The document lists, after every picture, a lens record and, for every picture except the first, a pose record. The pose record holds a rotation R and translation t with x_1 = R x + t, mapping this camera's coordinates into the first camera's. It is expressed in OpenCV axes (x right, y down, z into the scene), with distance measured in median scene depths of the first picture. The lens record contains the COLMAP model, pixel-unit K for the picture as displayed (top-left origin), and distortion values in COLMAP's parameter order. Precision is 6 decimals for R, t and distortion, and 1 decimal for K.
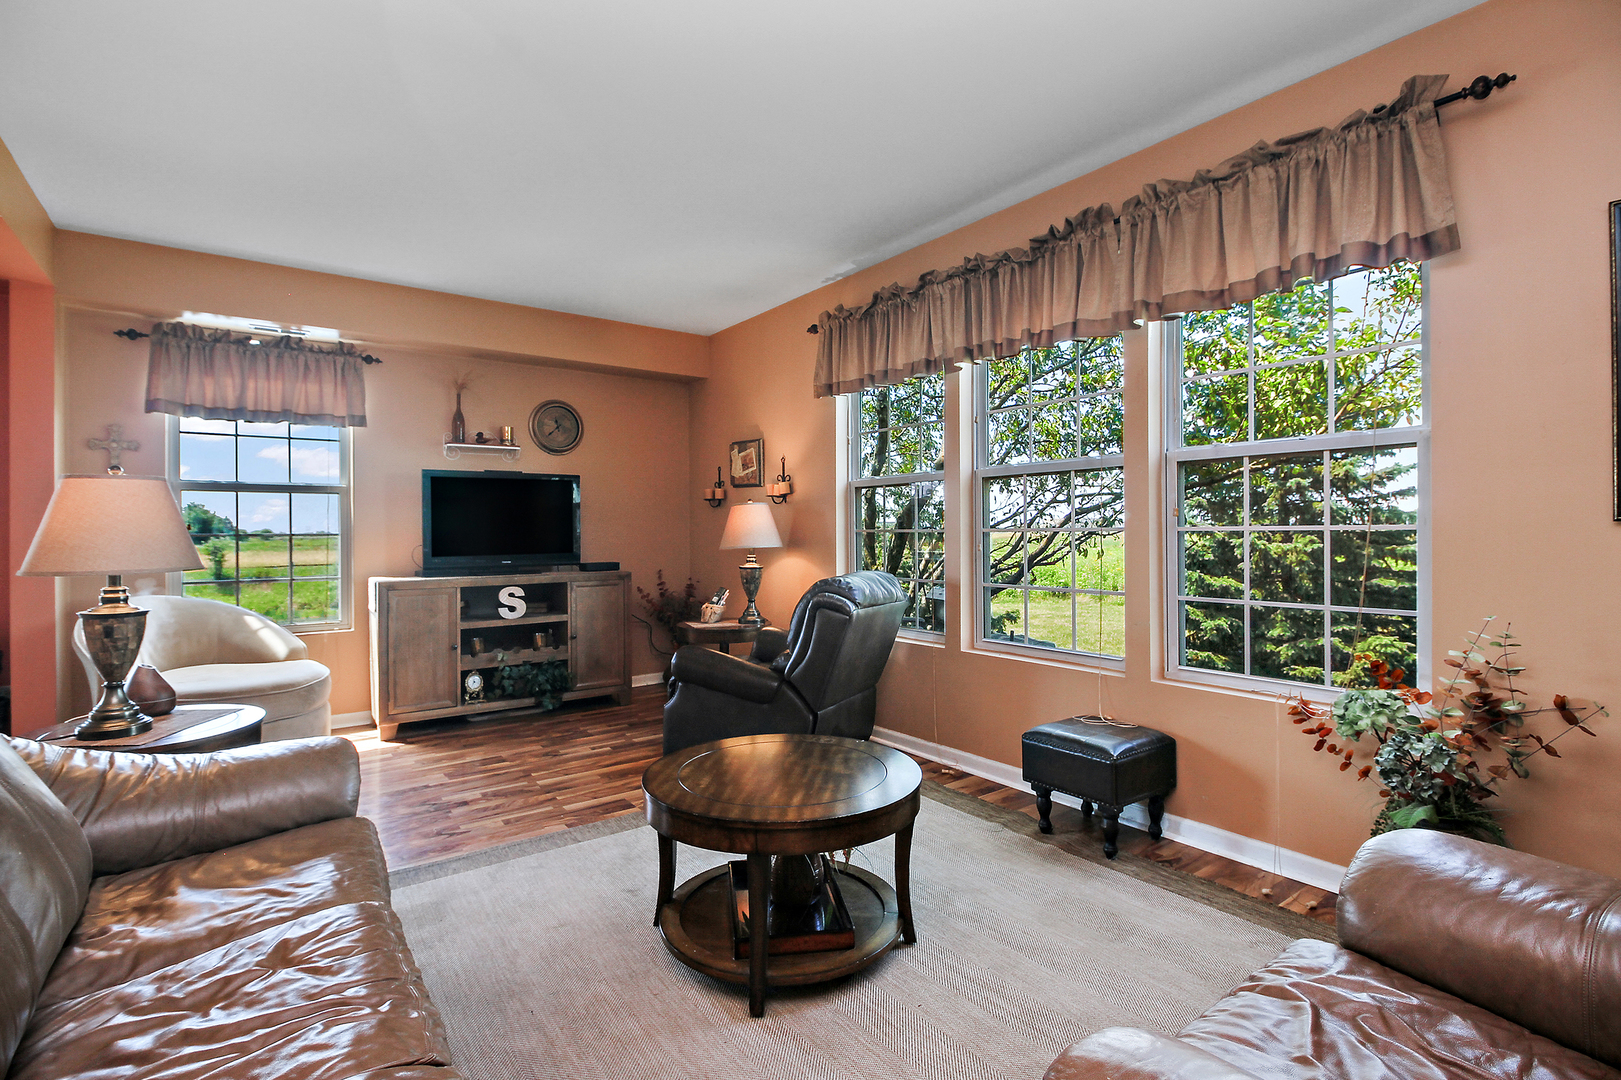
lens RADIAL K [[774.3, 0, 802.0], [0, 774.3, 538.3], [0, 0, 1]] dist [0.002555, -0.001122]
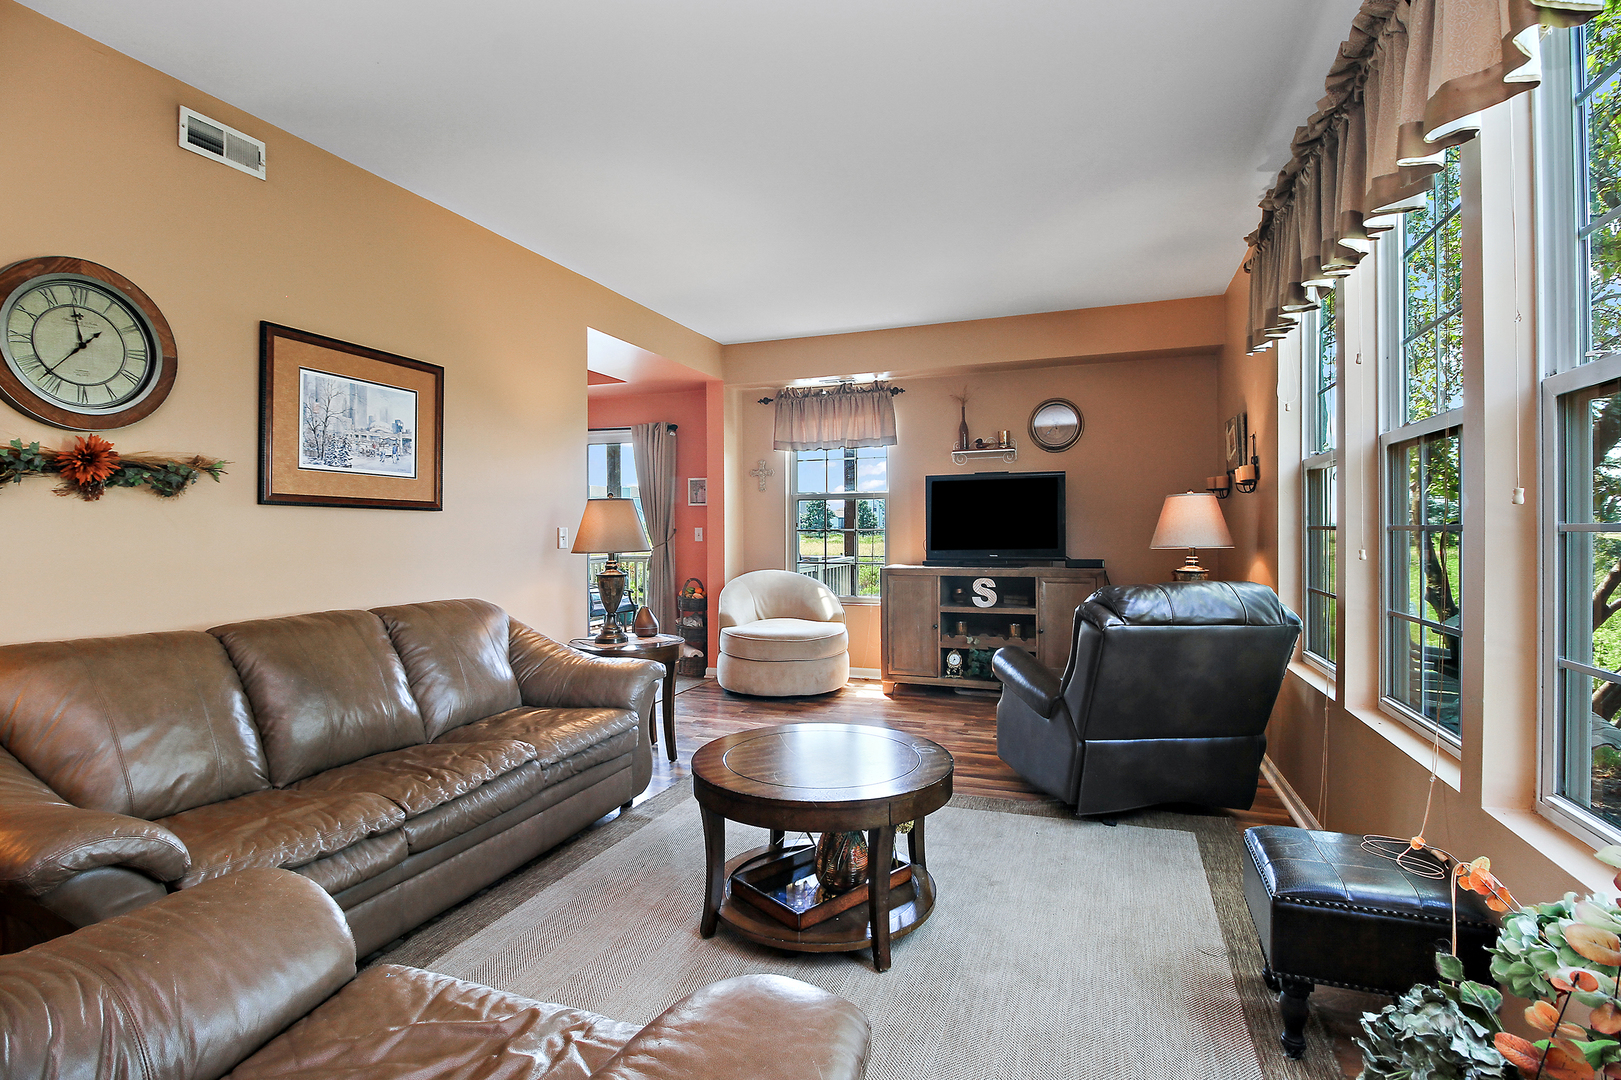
lens RADIAL K [[774.3, 0, 805.3], [0, 774.3, 538.0], [0, 0, 1]] dist [0.002555, -0.001122]
pose [[0.538036, 0.011207, -0.842847, 0.423390], [-0.005243, 0.999937, 0.009949, -0.004187], [0.842905, -0.000934, 0.538061, 0.201720]]
